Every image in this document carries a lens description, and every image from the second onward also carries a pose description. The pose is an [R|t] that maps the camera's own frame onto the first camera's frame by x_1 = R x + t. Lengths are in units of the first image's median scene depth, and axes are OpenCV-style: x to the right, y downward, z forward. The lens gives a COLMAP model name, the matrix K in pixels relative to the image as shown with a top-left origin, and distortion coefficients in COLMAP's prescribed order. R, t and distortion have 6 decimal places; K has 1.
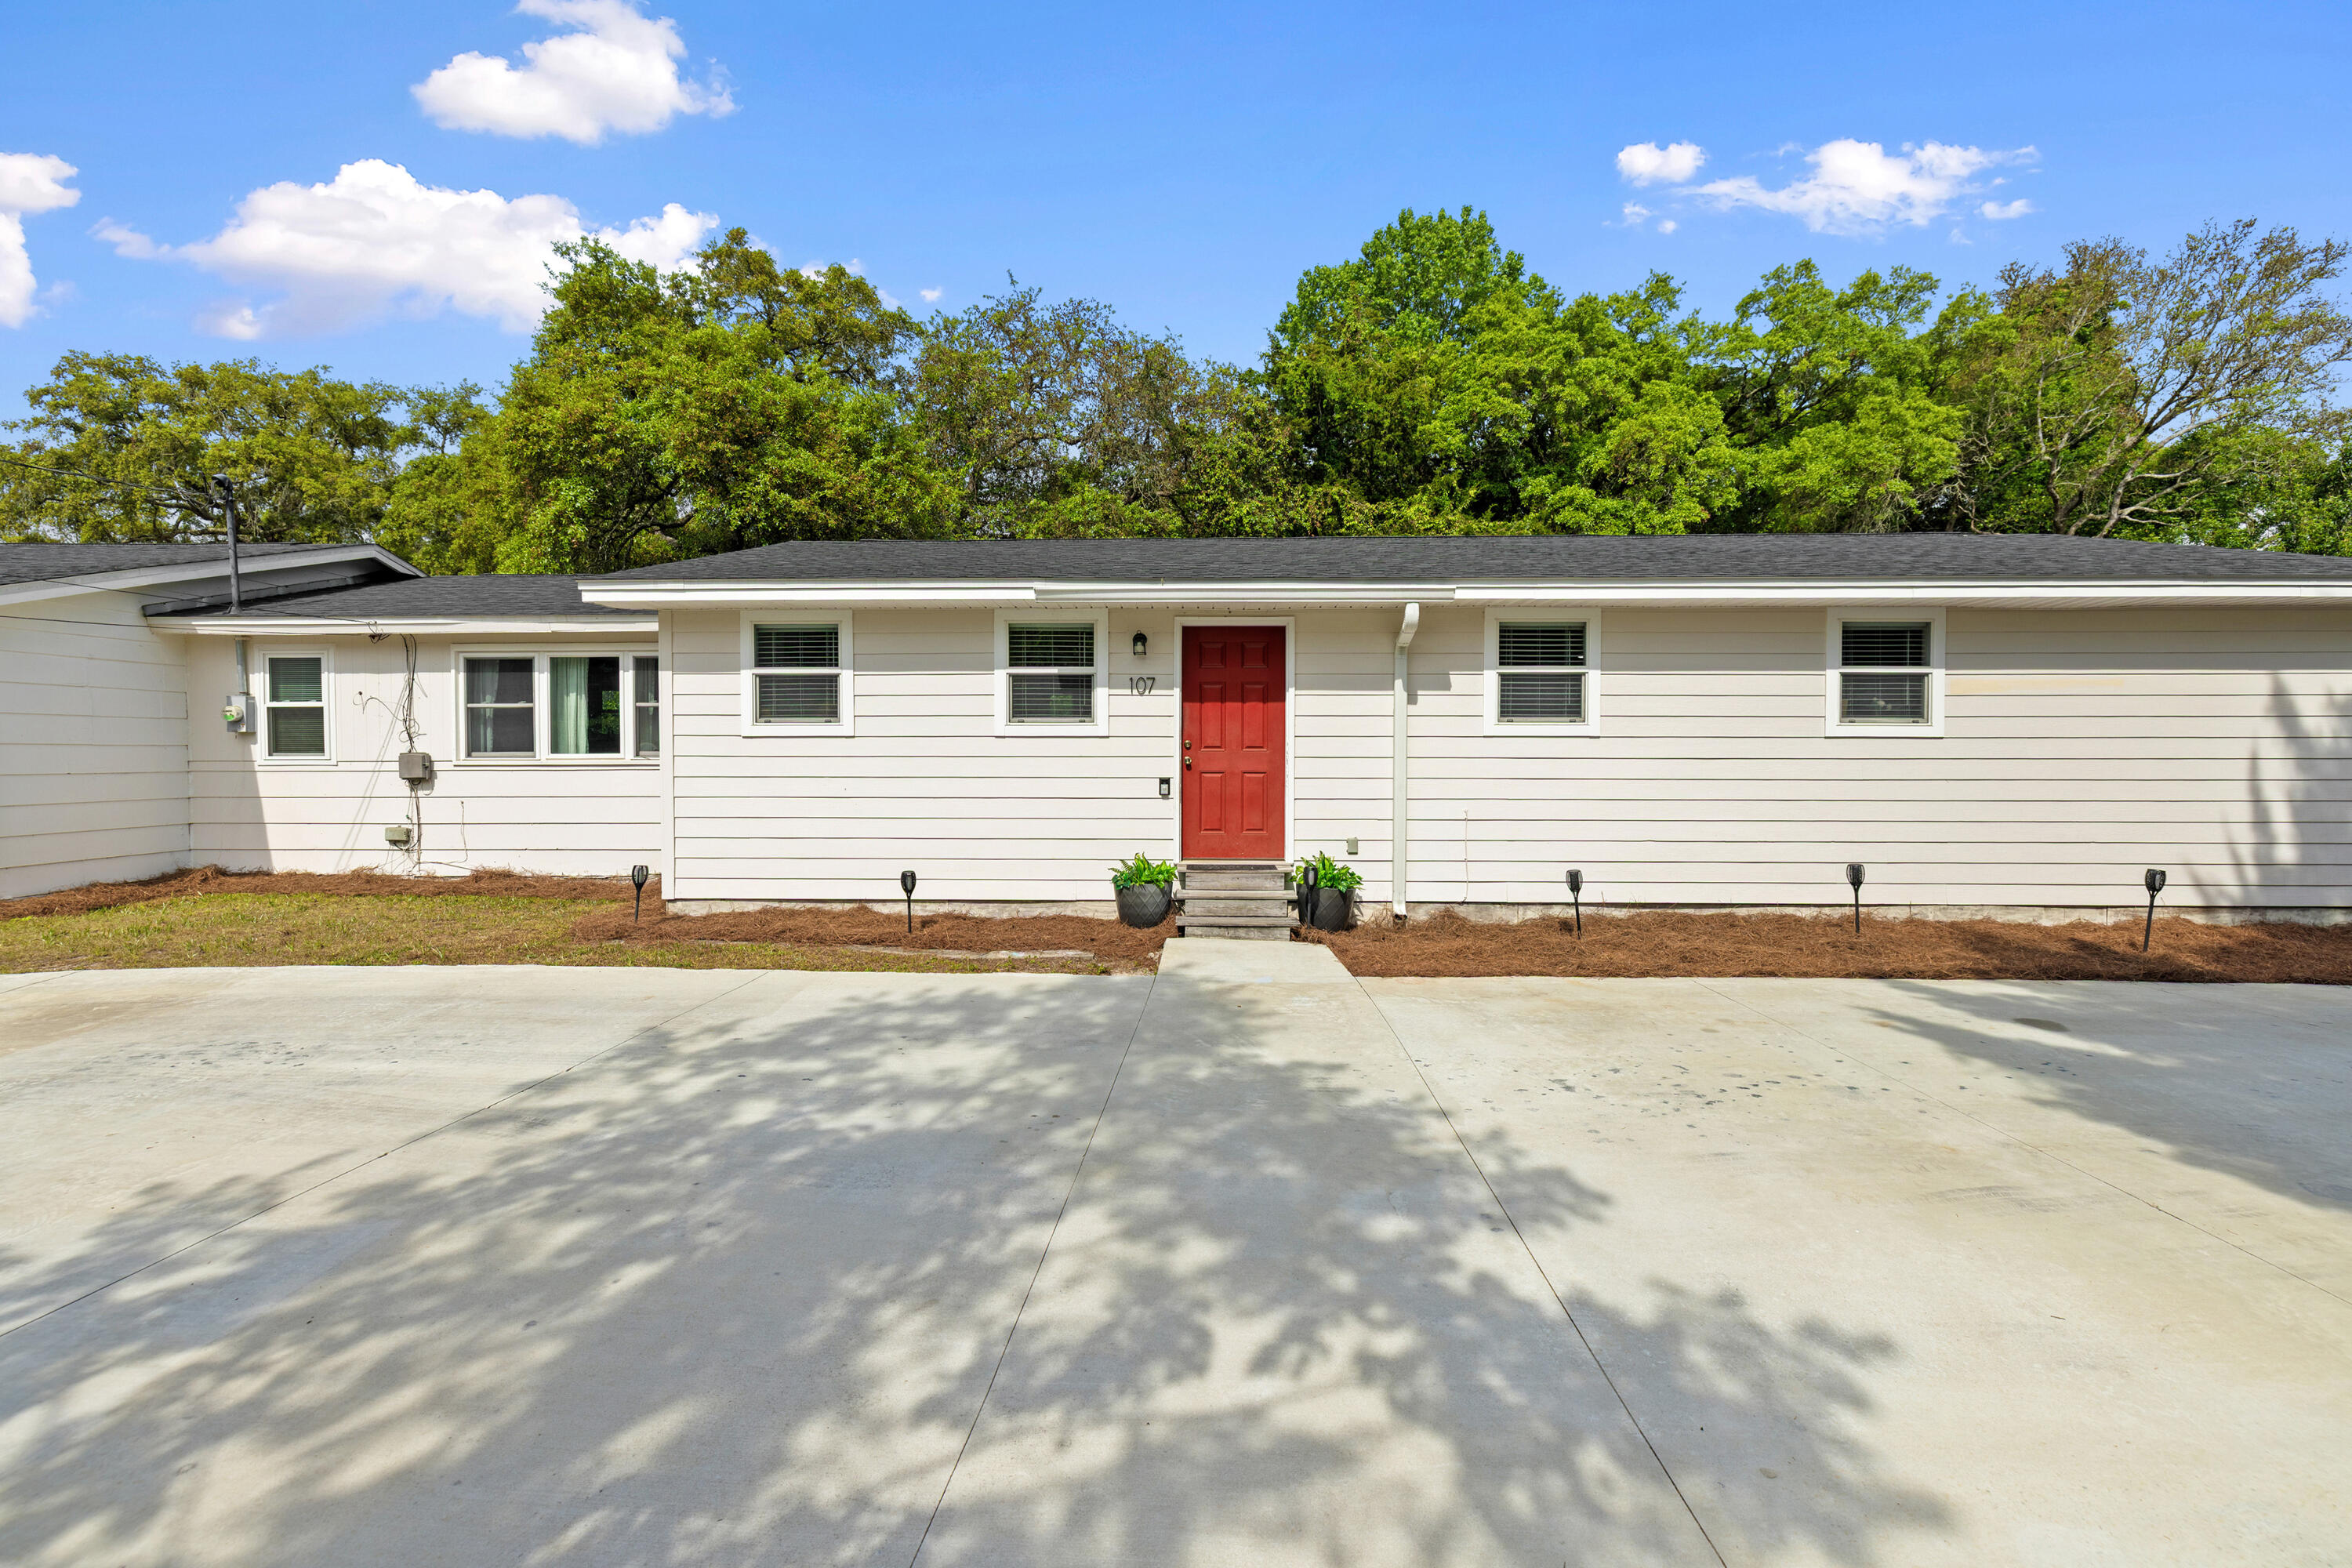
lens RADIAL K [[996.2, 0, 1161.0], [0, 996.2, 766.2], [0, 0, 1]] dist [0.000435, -0.000186]
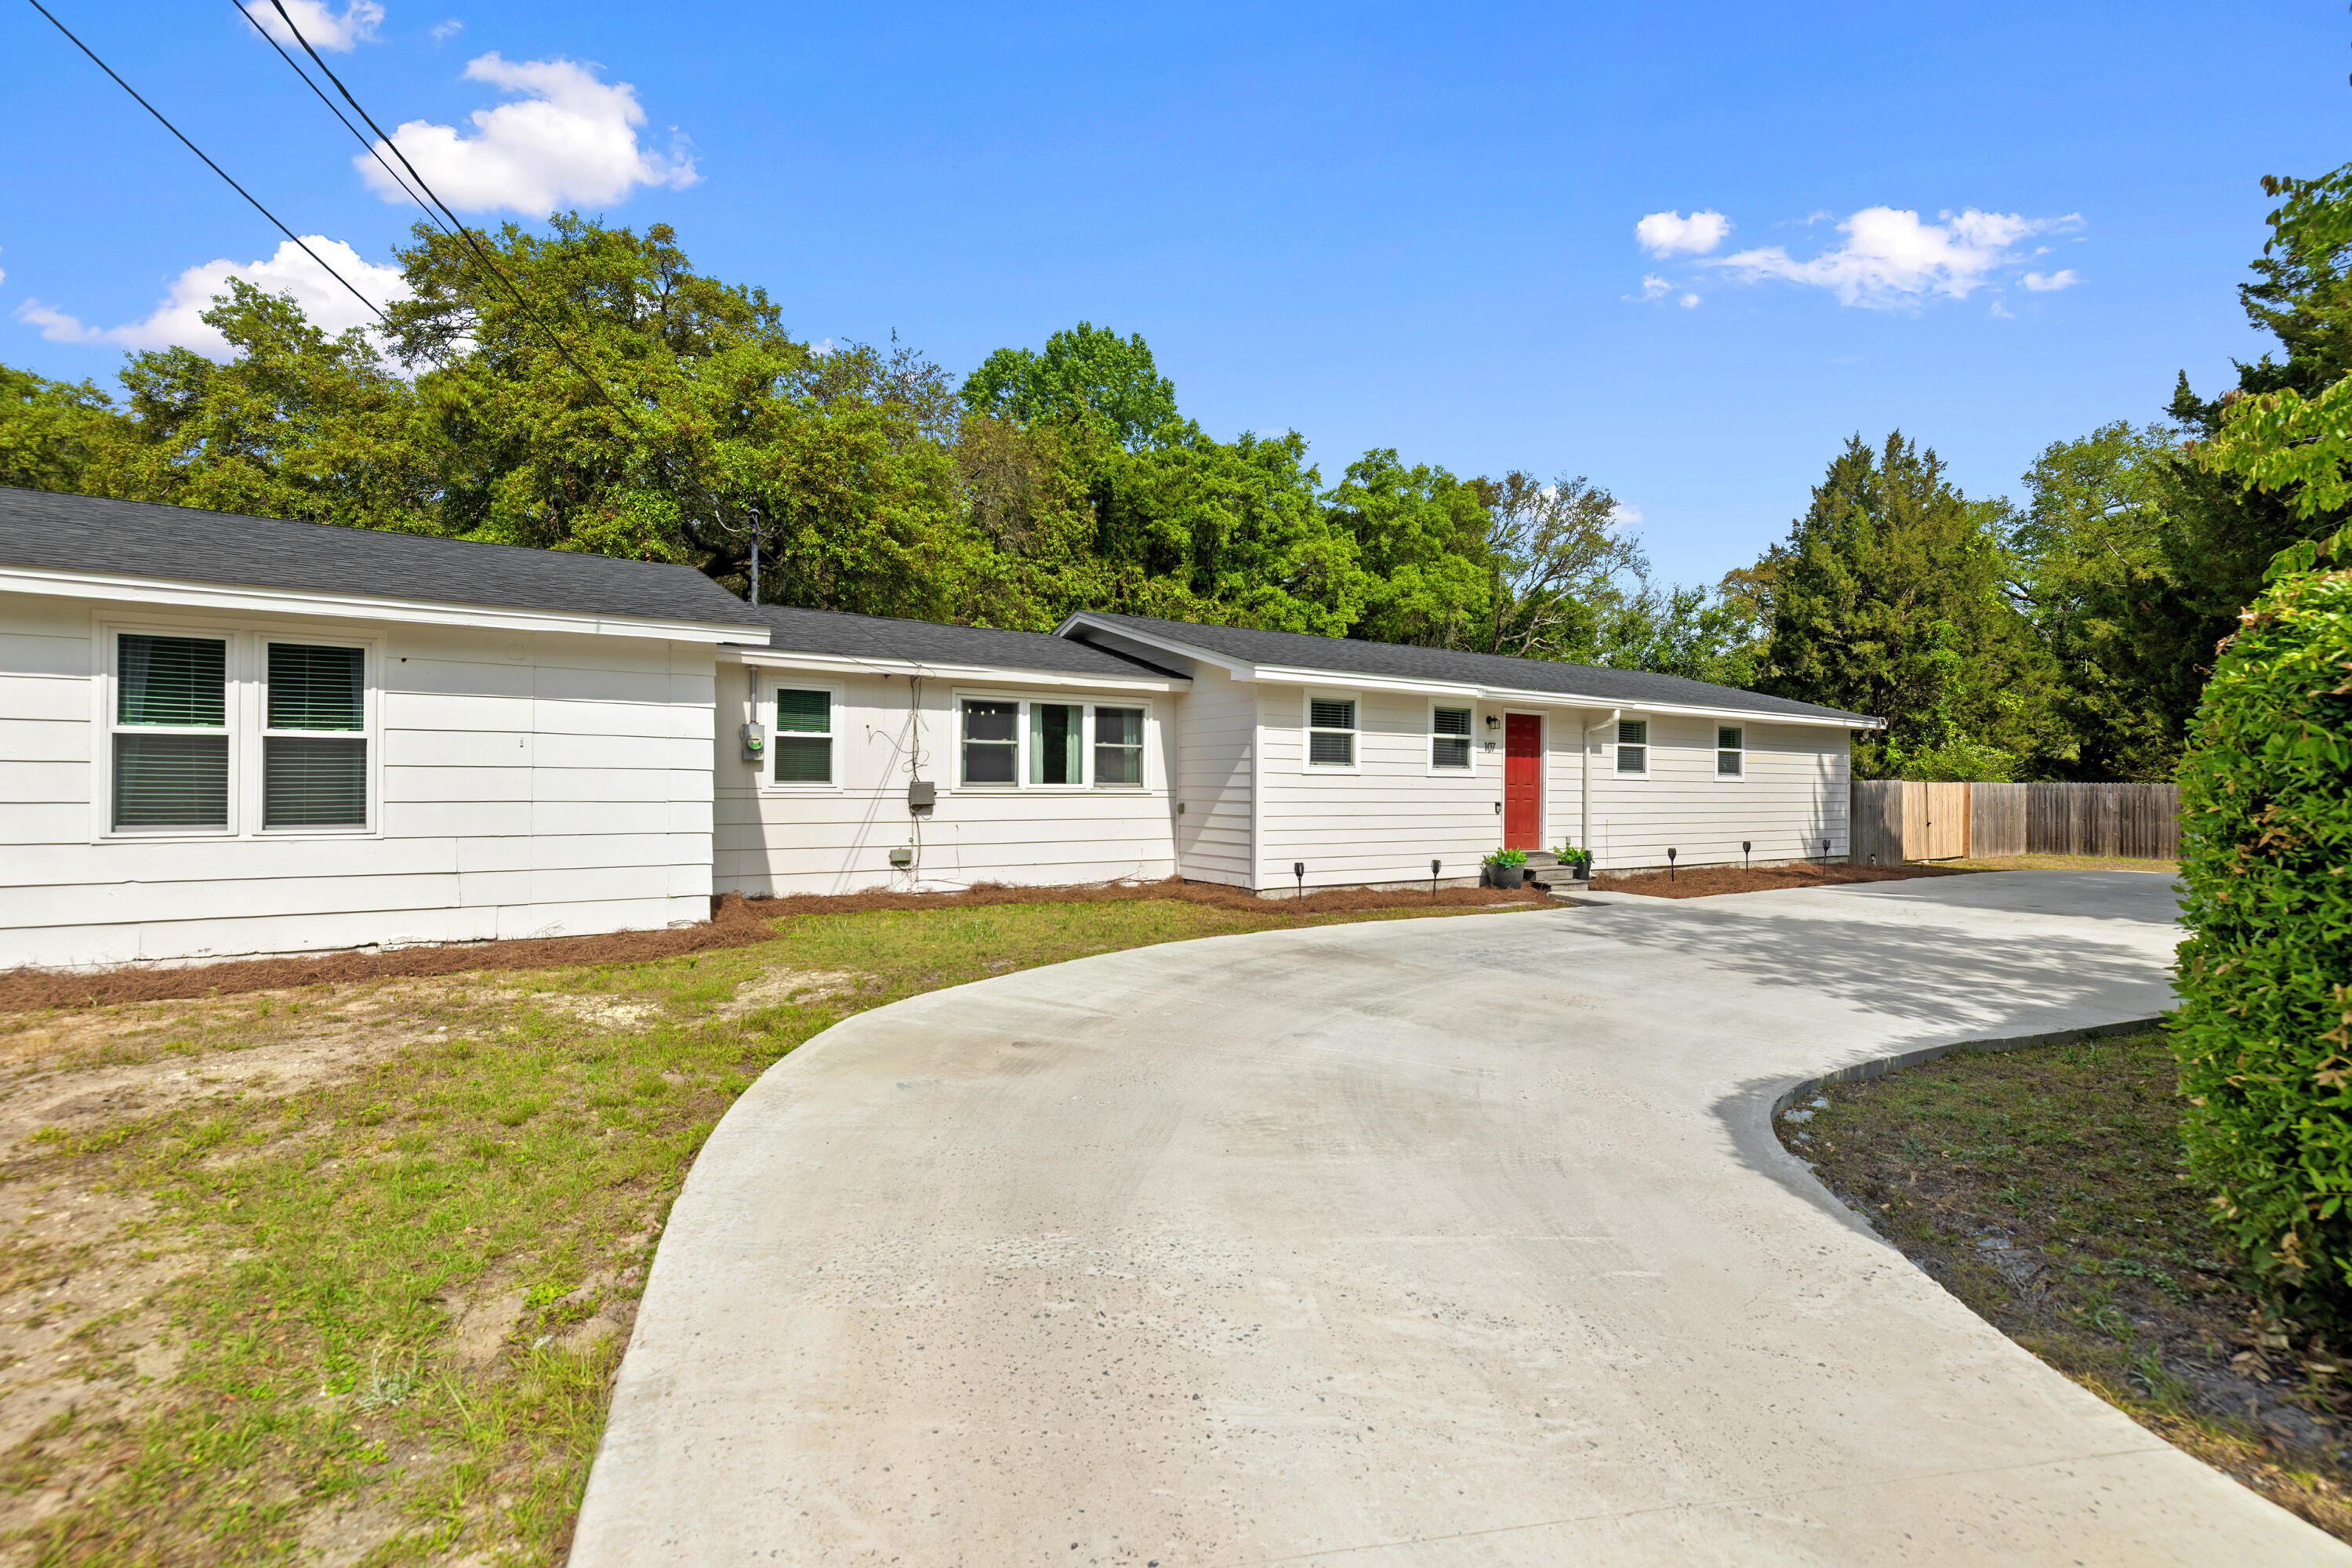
lens RADIAL K [[1007.6, 0, 1159.1], [0, 1007.6, 779.5], [0, 0, 1]] dist [0.001349, 0.000348]
pose [[0.836335, 0.010878, 0.548111, -1.400315], [-0.000477, 0.999817, -0.019114, 0.006597], [-0.548219, 0.015724, 0.836187, -0.110188]]
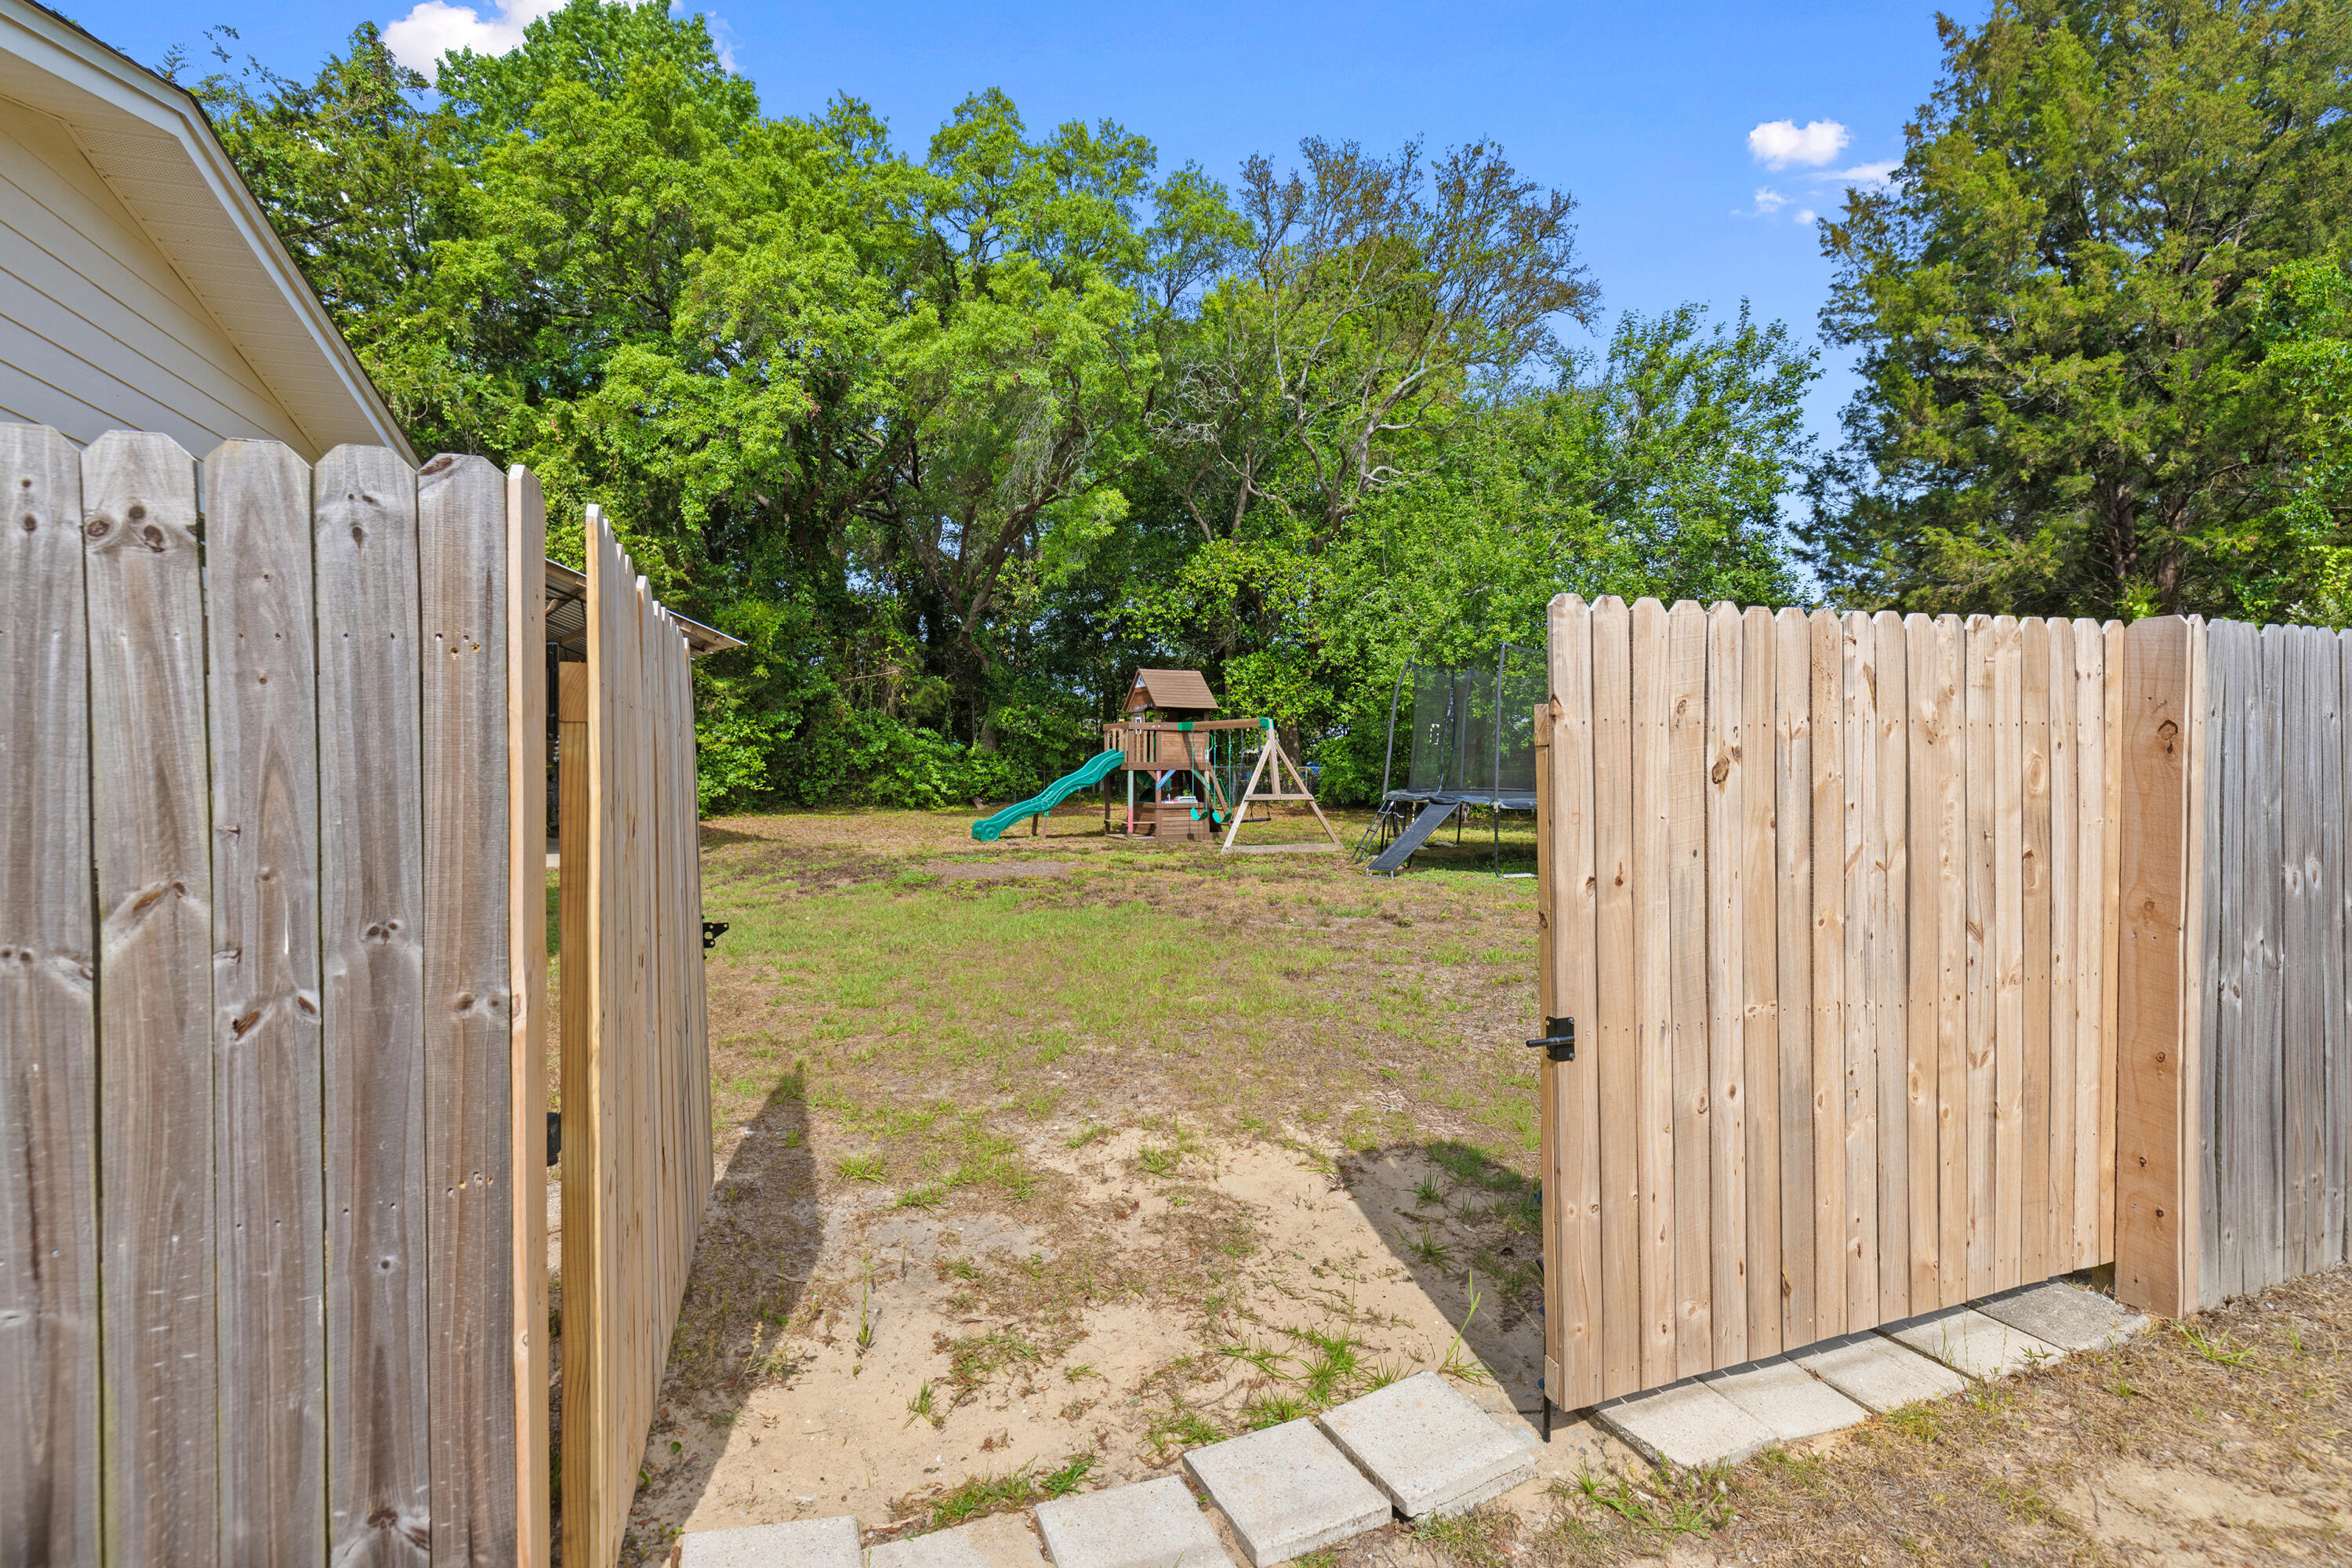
lens RADIAL K [[1047.3, 0, 1136.1], [0, 1047.3, 762.3], [0, 0, 1]] dist [-0.001445, -0.000075]
pose [[0.938633, -0.000194, 0.344918, 1.526002], [0.006076, 0.999854, -0.015972, 0.007466], [-0.344865, 0.017088, 0.938497, 0.781712]]
